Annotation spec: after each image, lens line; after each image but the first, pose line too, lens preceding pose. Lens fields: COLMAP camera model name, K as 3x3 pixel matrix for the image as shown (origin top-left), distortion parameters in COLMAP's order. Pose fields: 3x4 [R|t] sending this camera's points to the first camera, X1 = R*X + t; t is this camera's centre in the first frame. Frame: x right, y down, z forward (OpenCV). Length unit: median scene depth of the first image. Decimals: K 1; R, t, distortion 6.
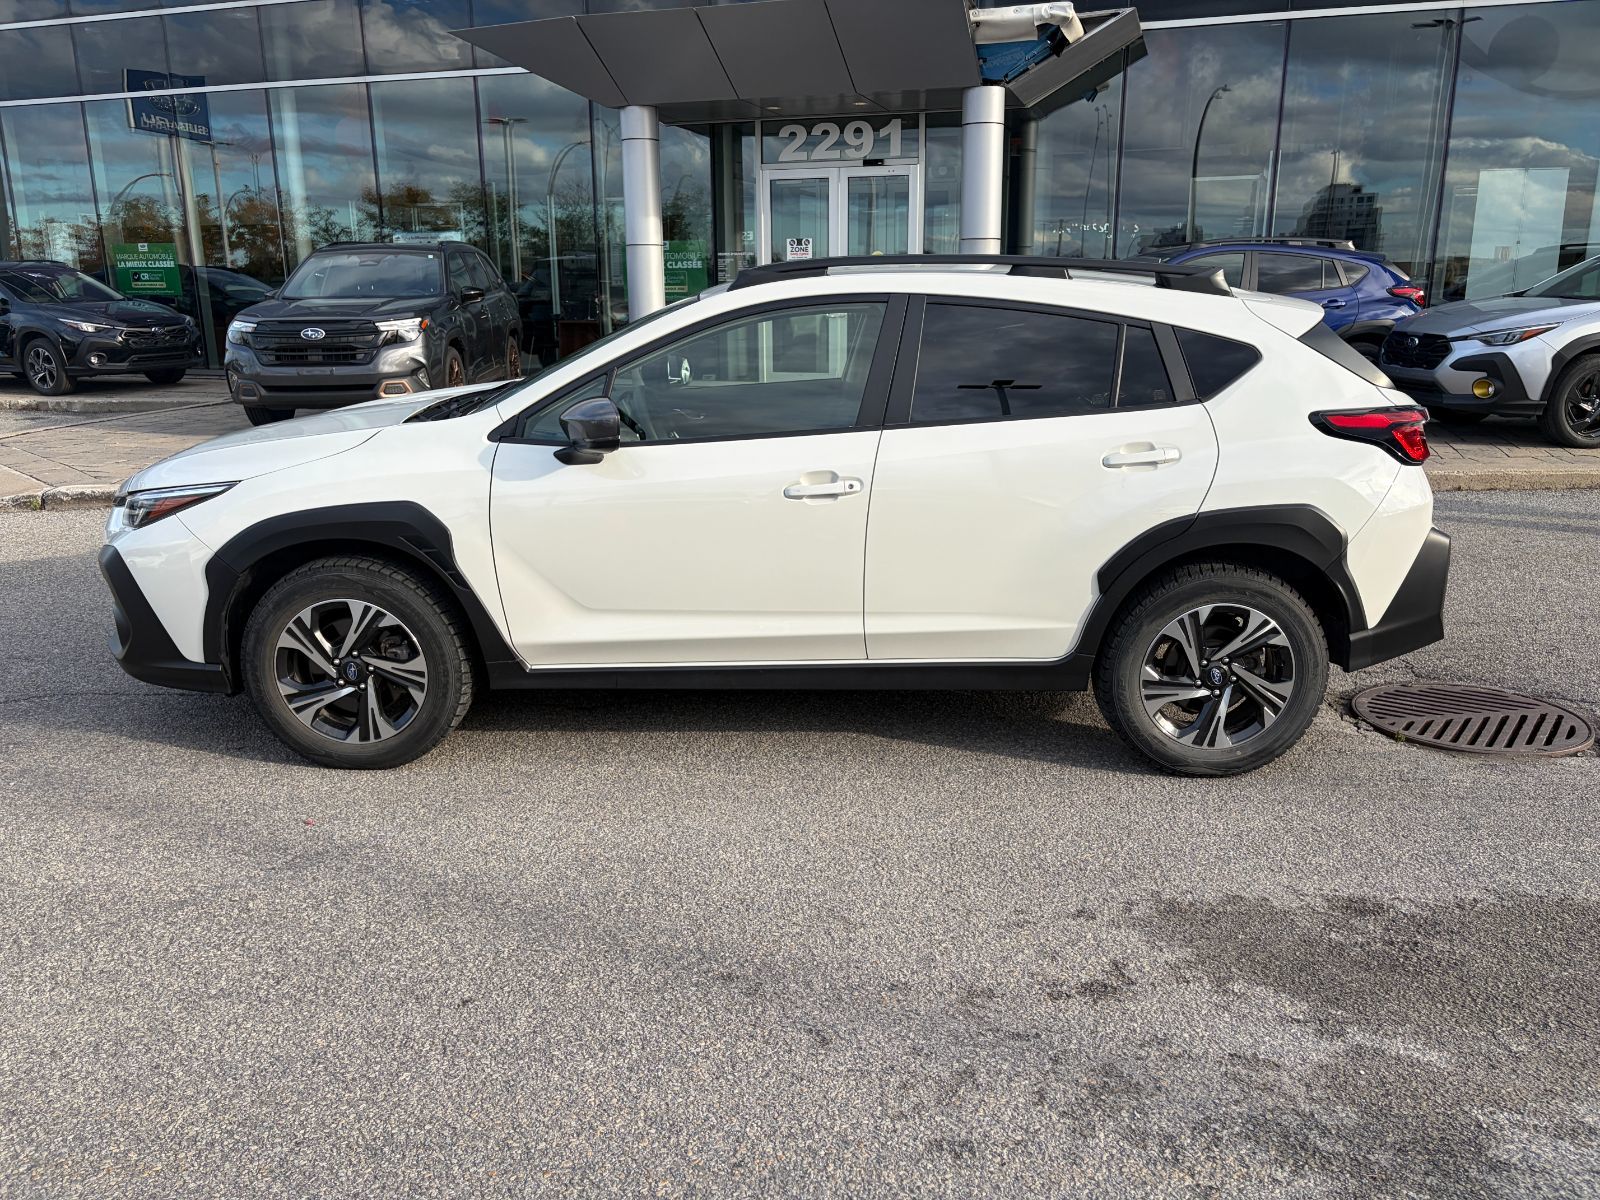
lens RADIAL K [[1198.9, 0, 815.2], [0, 1198.9, 606.3], [0, 0, 1]] dist [0.053827, -0.045909]
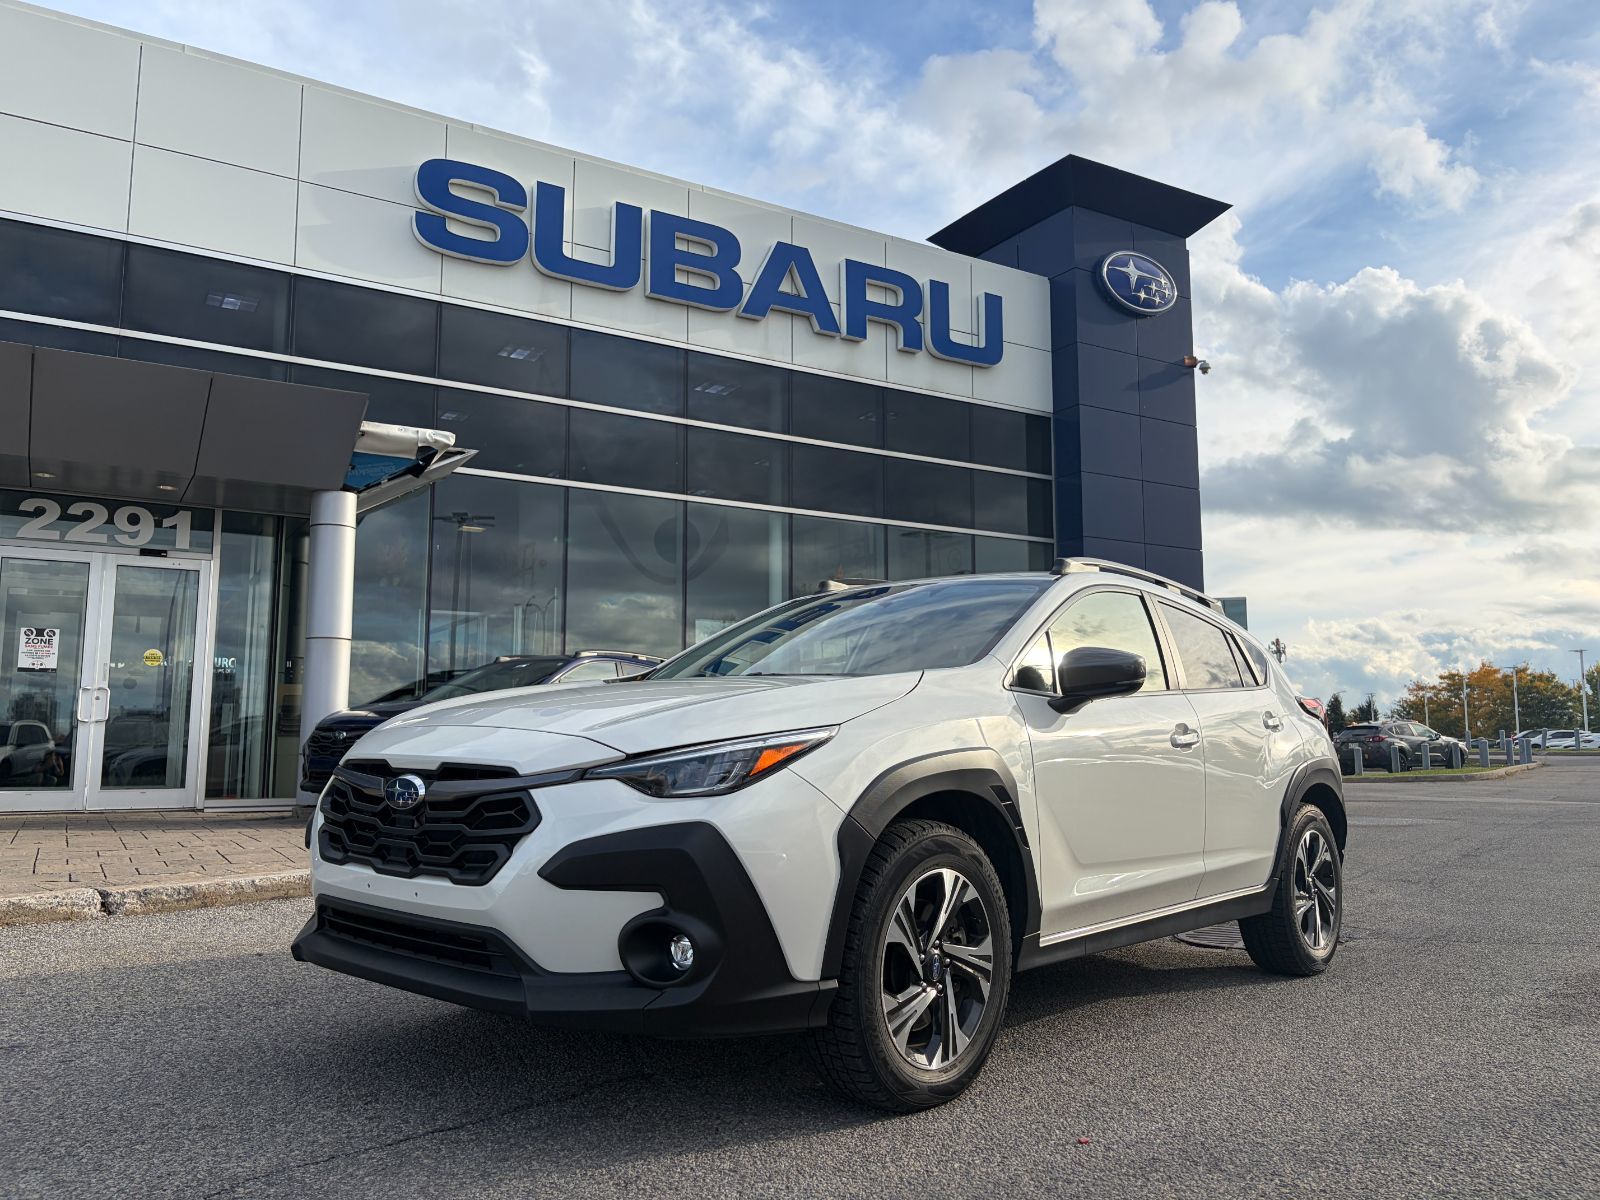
lens RADIAL K [[1198.9, 0, 815.2], [0, 1198.9, 606.3], [0, 0, 1]] dist [0.053827, -0.045909]
pose [[0.666556, 0.092280, 0.739722, -0.749629], [0.188816, 0.939050, -0.287286, 0.031247], [-0.721146, 0.331164, 0.608505, 0.356338]]
